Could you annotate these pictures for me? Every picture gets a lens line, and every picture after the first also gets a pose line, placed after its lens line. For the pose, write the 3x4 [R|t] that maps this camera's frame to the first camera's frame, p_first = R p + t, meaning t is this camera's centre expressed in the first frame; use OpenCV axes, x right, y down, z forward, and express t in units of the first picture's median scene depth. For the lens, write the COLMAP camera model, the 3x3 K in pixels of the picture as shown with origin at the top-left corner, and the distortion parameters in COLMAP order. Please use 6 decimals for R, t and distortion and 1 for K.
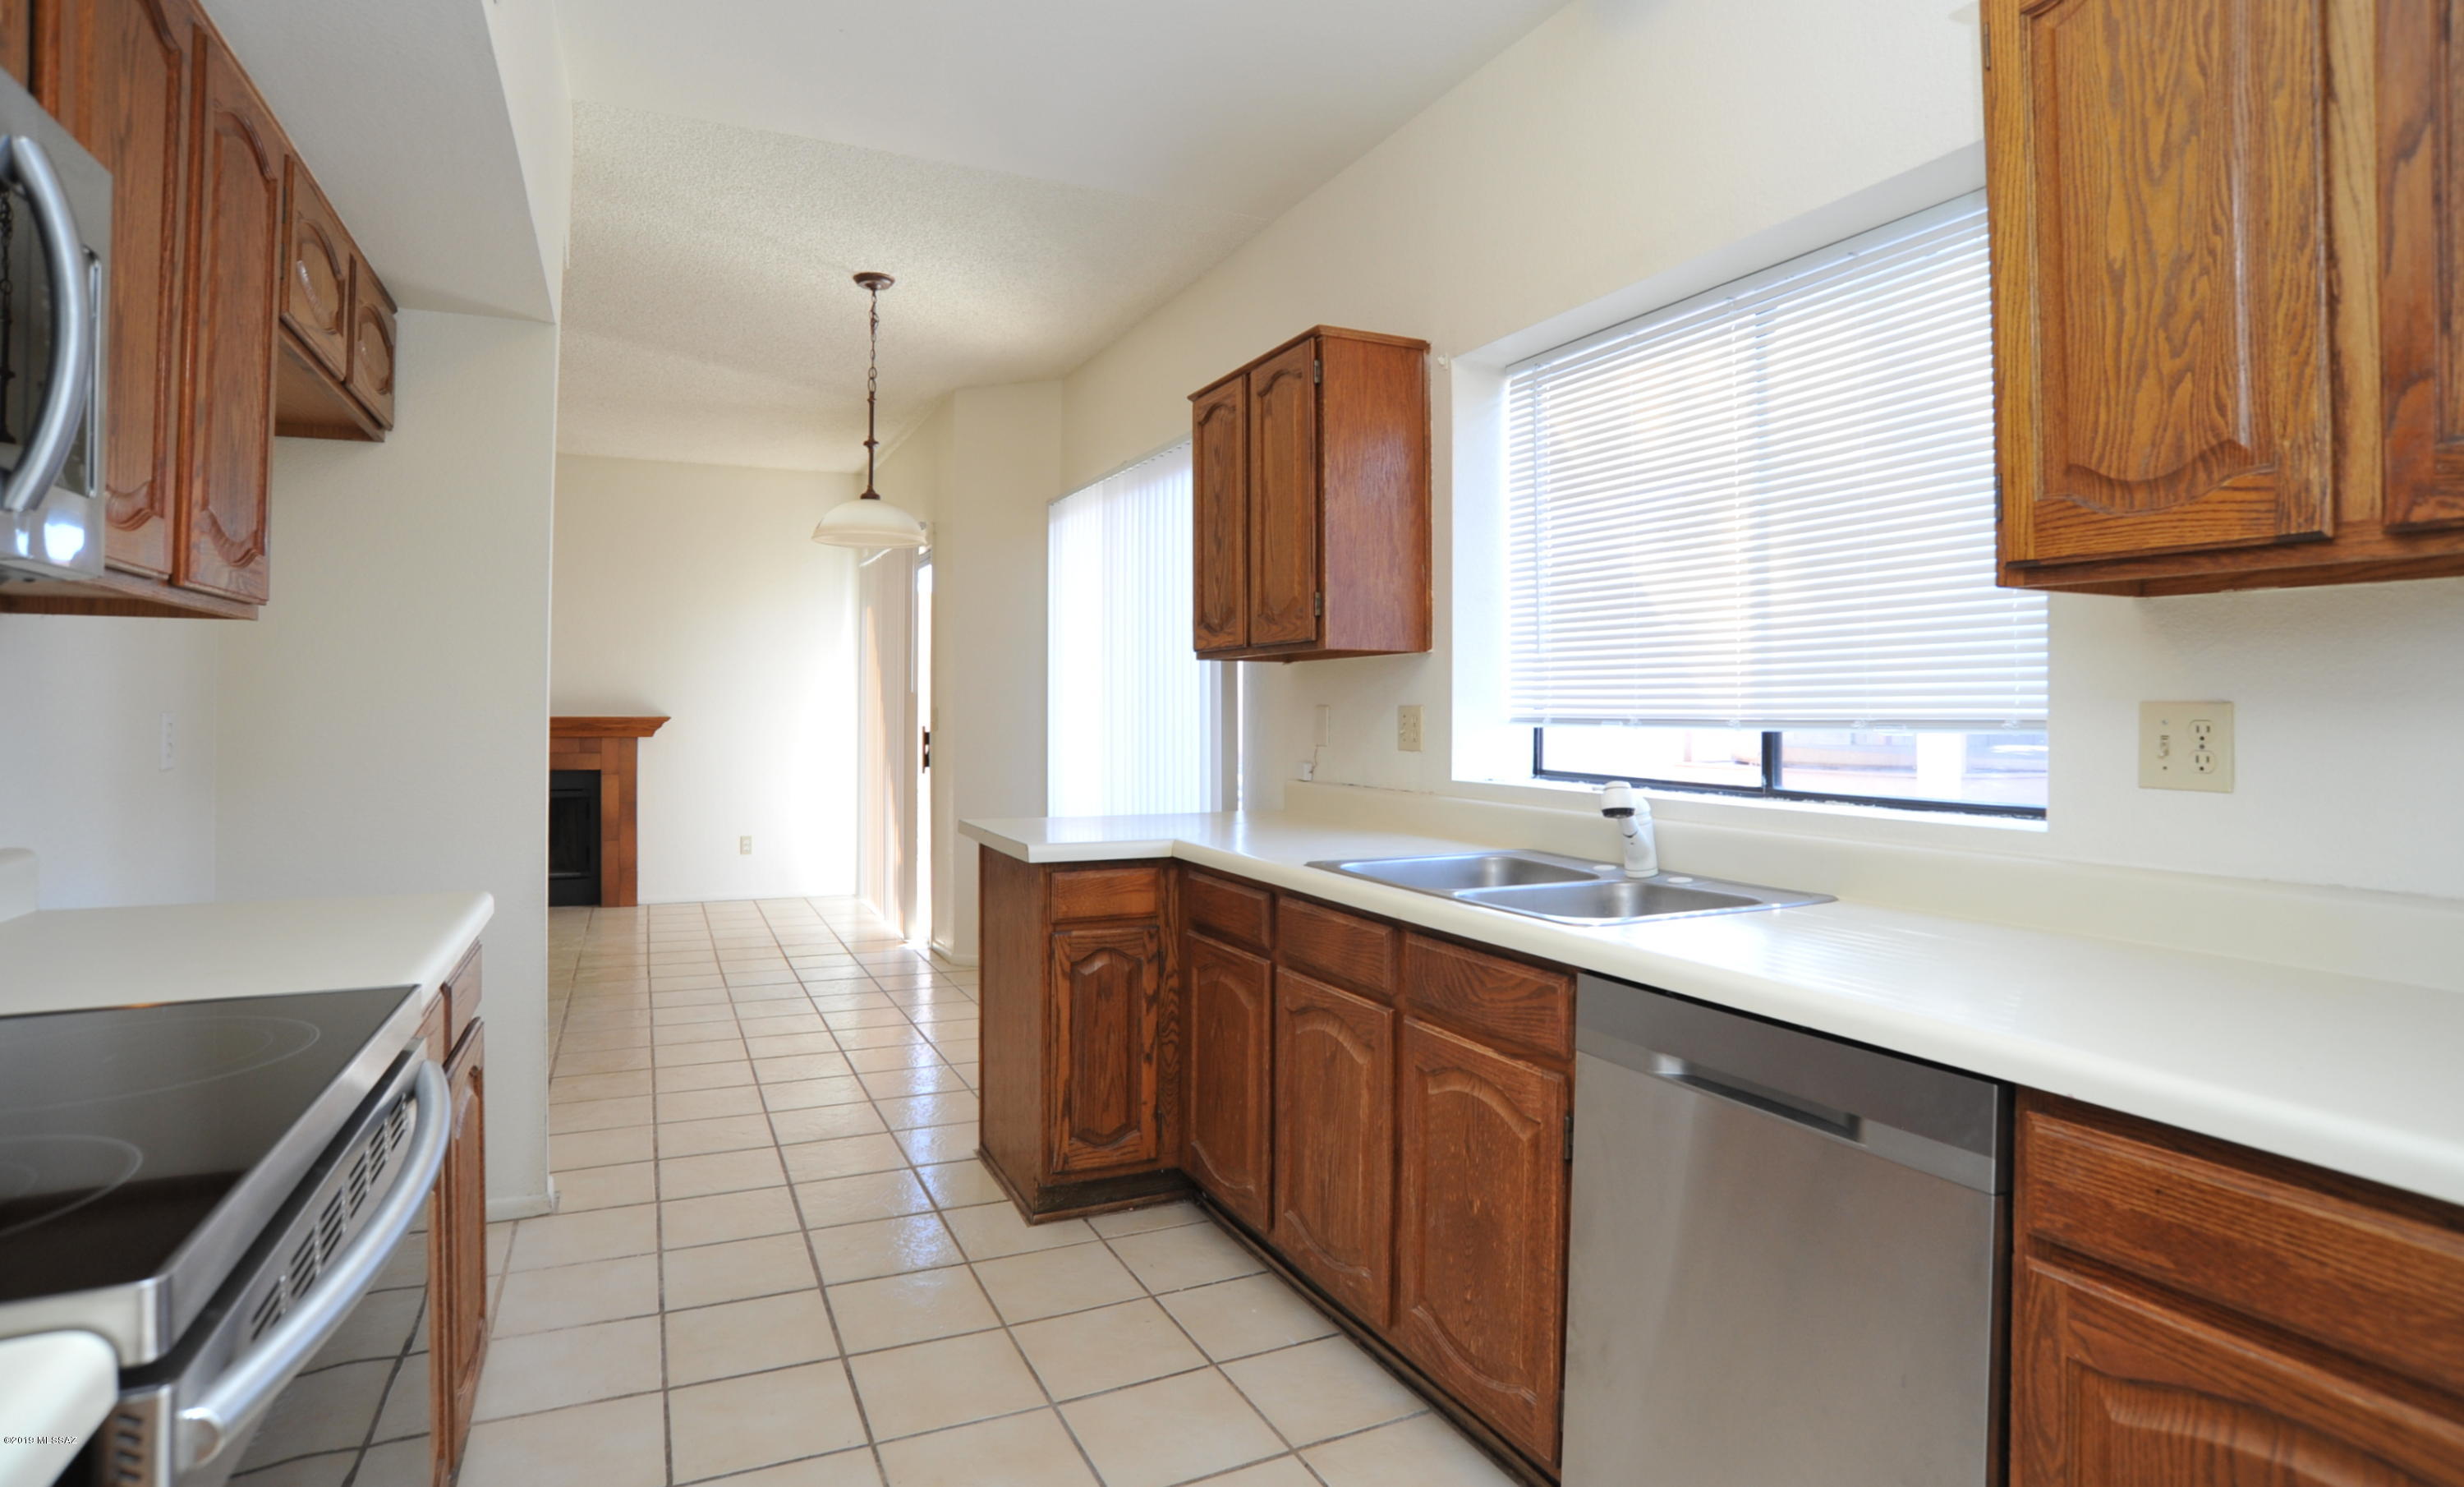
lens RADIAL K [[1283.8, 0, 1251.3], [0, 1283.8, 685.0], [0, 0, 1]] dist [-0.109542, 0.054384]
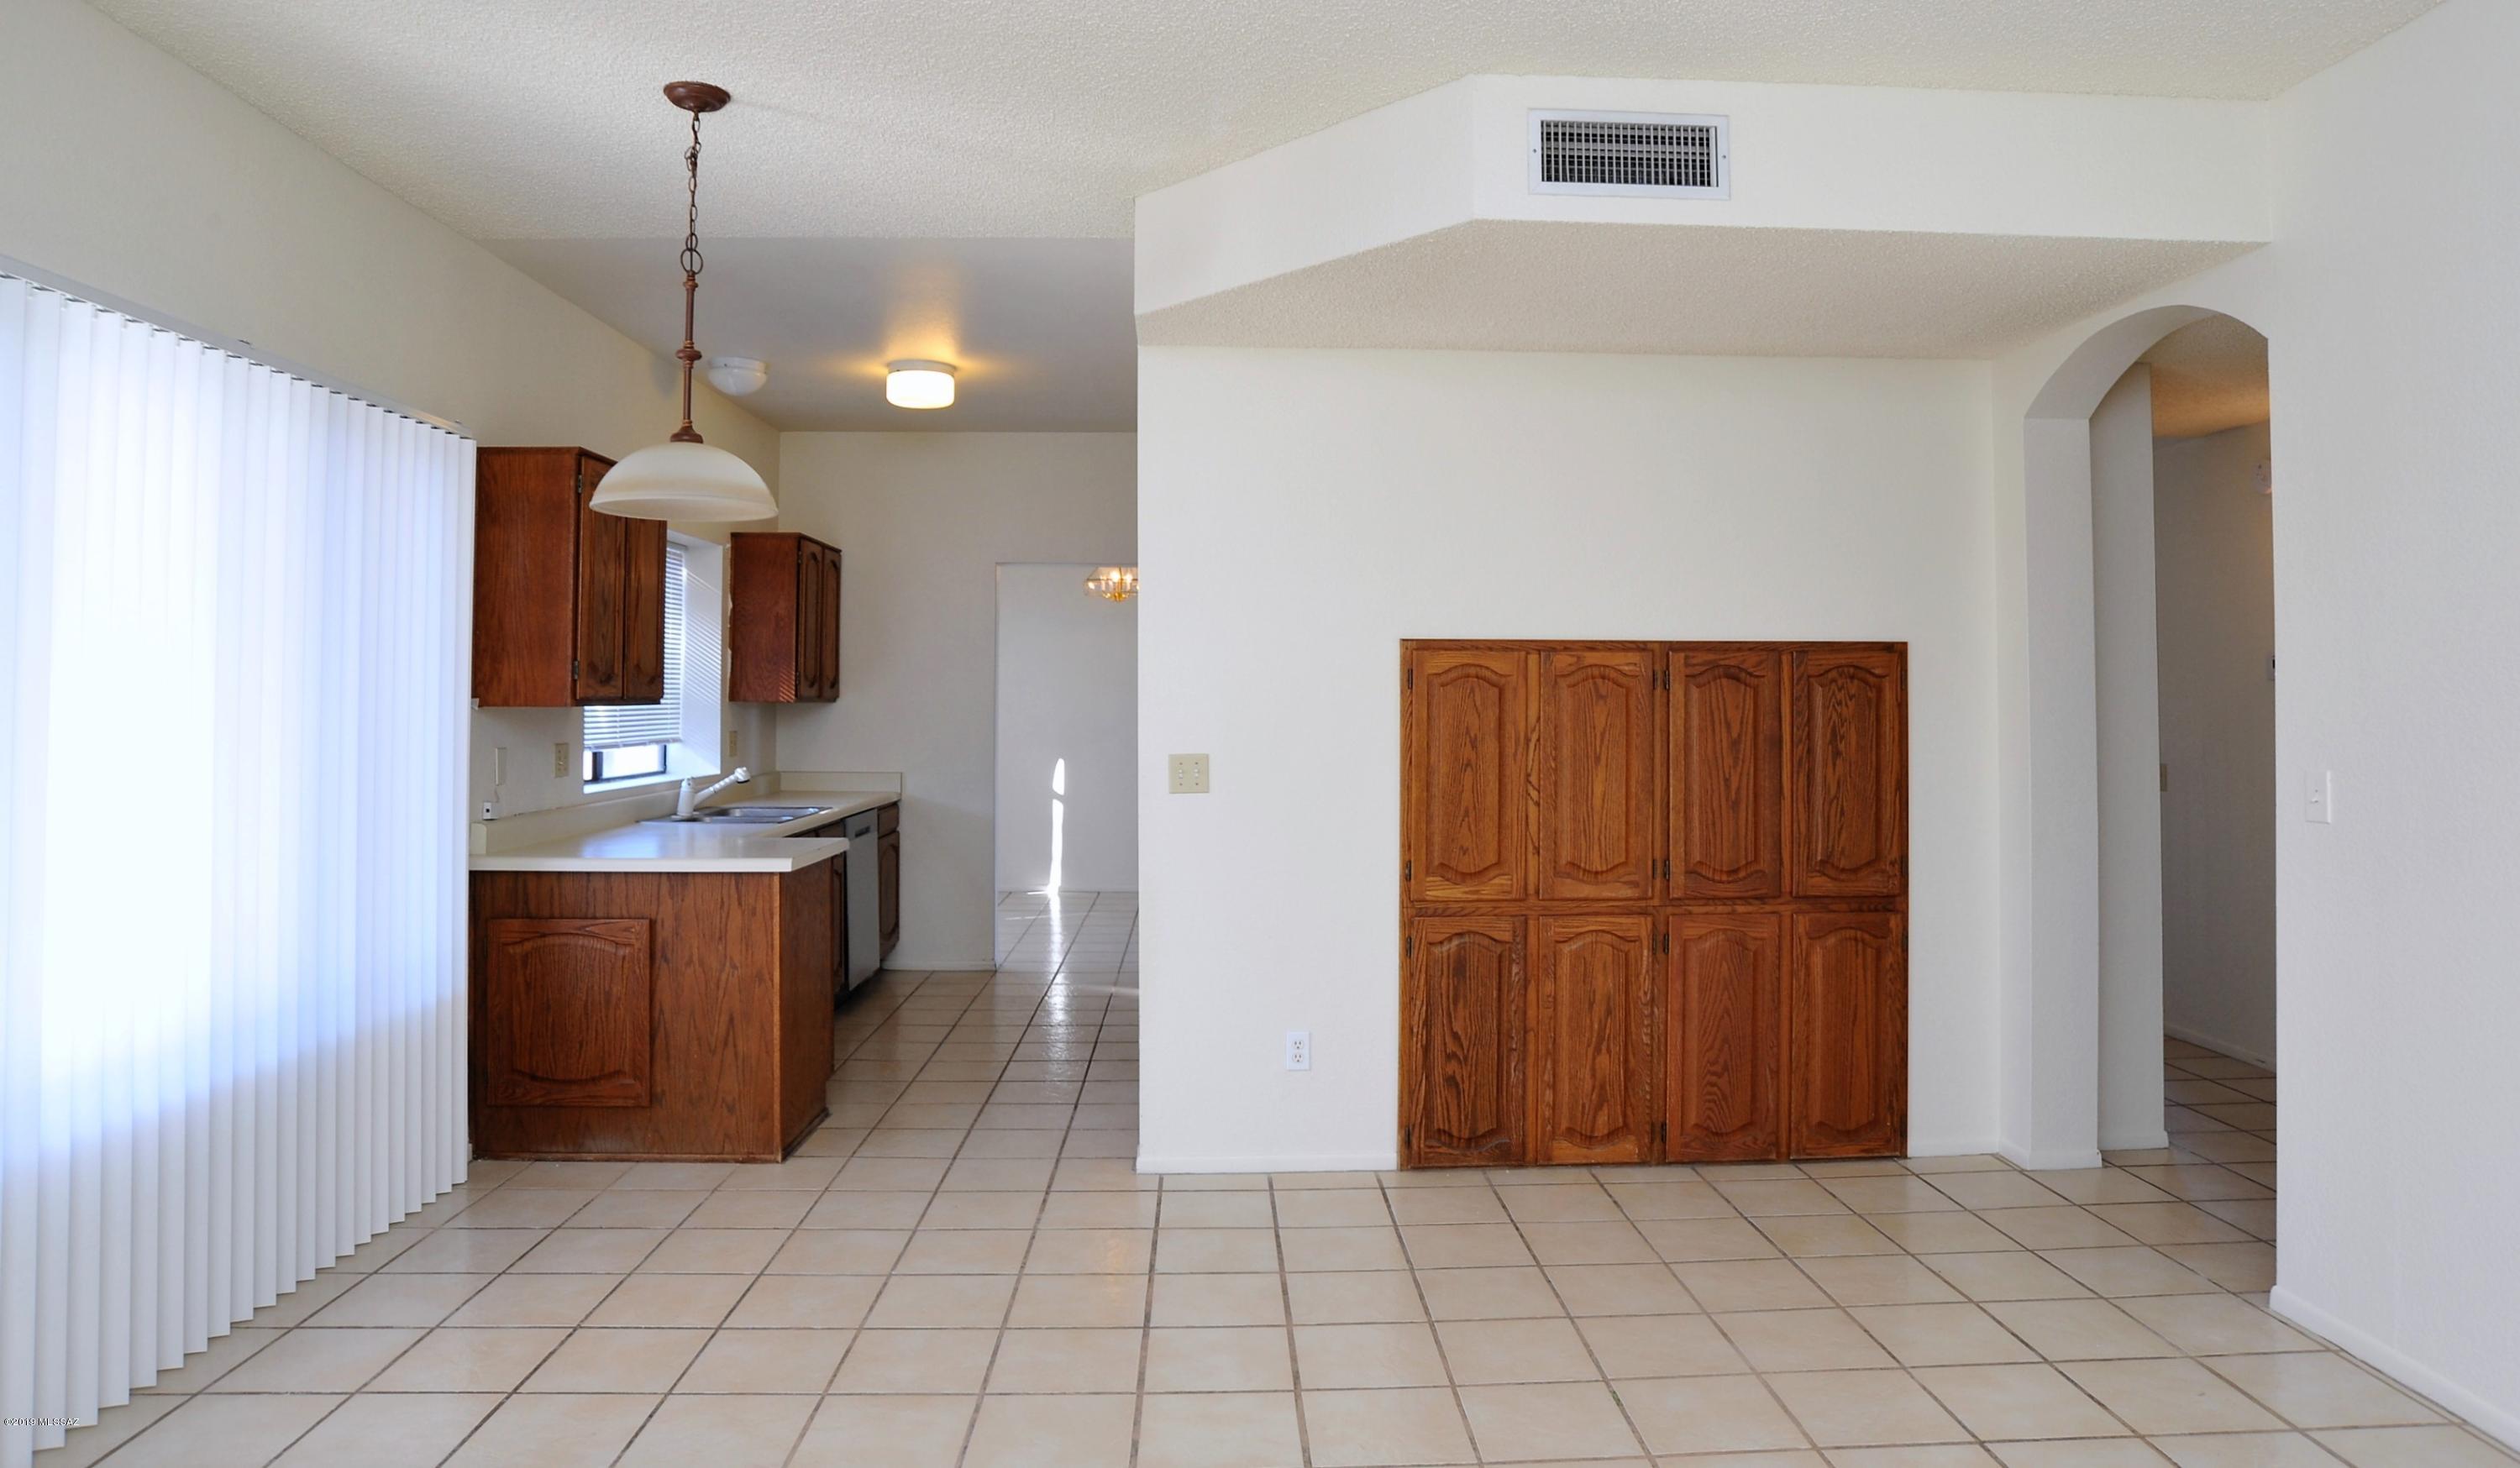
lens RADIAL K [[1512.7, 0, 1271.9], [0, 1512.7, 652.2], [0, 0, 1]] dist [-0.104559, 0.064068]
pose [[-0.917188, 0.009846, 0.398333, -1.297594], [-0.009661, 0.998851, -0.046933, -0.015626], [-0.398338, -0.046894, -0.916039, 2.350503]]
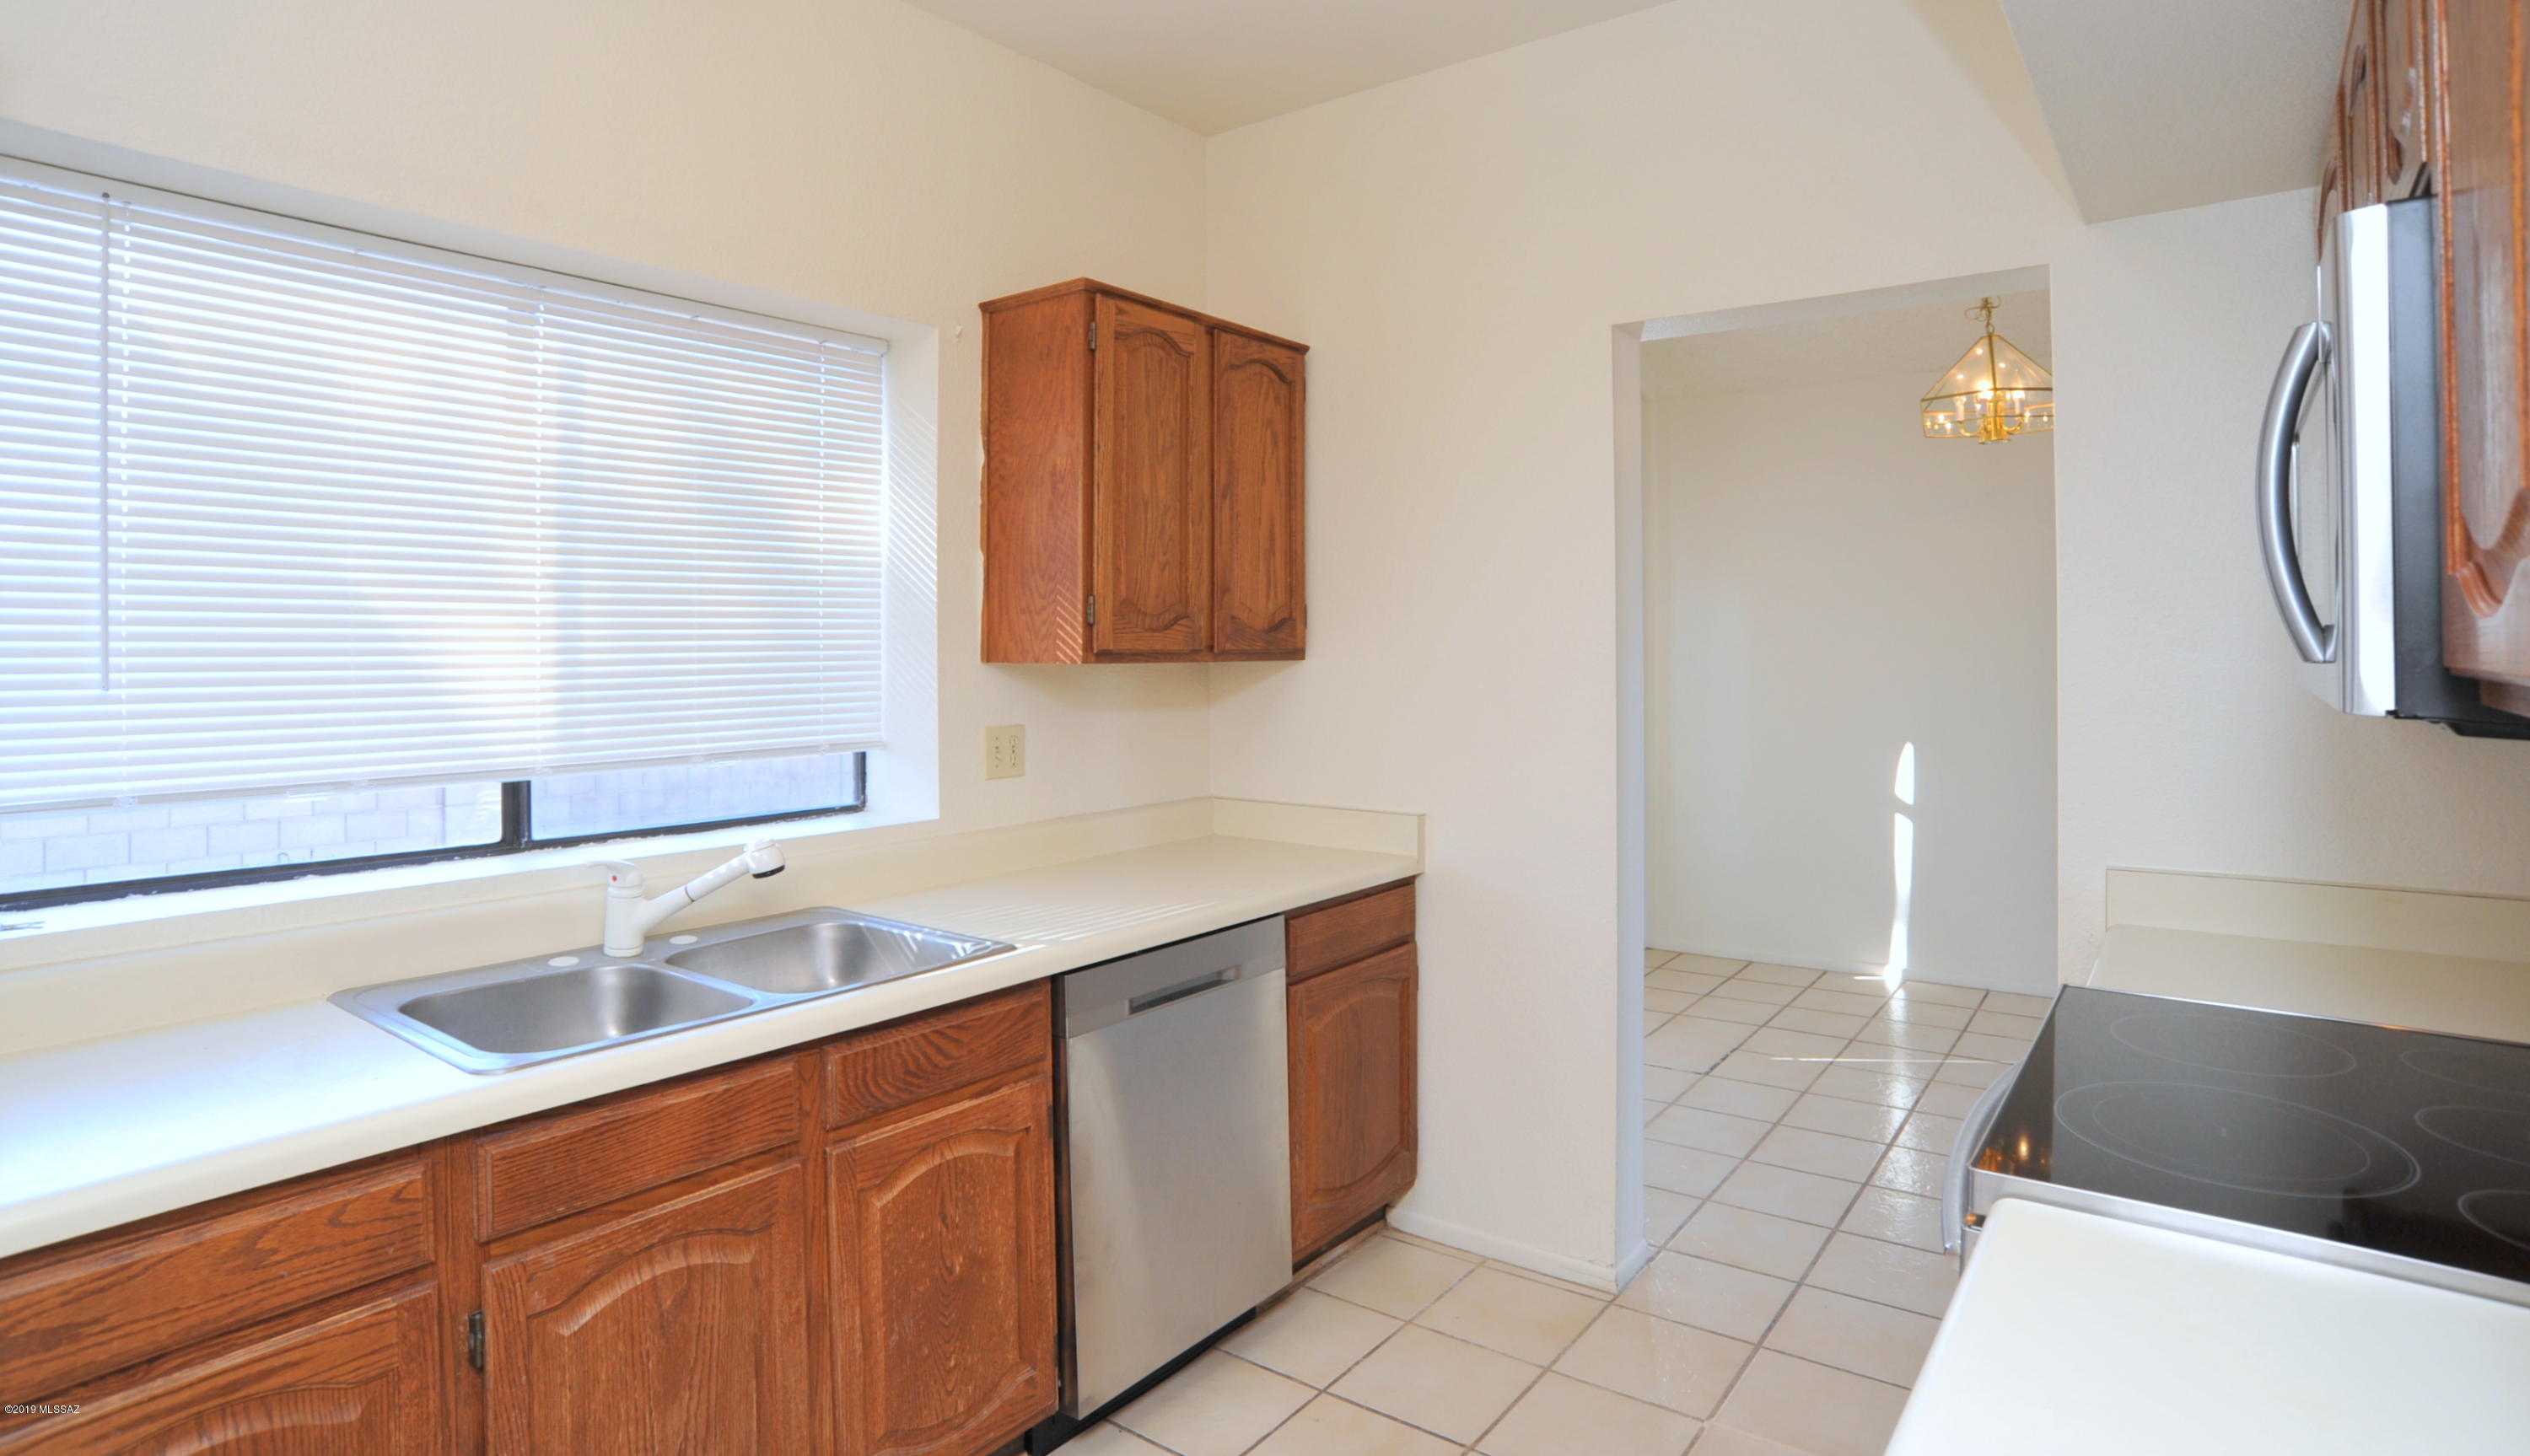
lens RADIAL K [[1308.9, 0, 1265.1], [0, 1308.9, 634.5], [0, 0, 1]] dist [-0.110872, 0.059362]
pose [[-0.455466, 0.008006, 0.890217, -0.541002], [-0.009448, 0.999860, -0.013826, -0.048921], [-0.890203, -0.014708, -0.455327, 0.808012]]
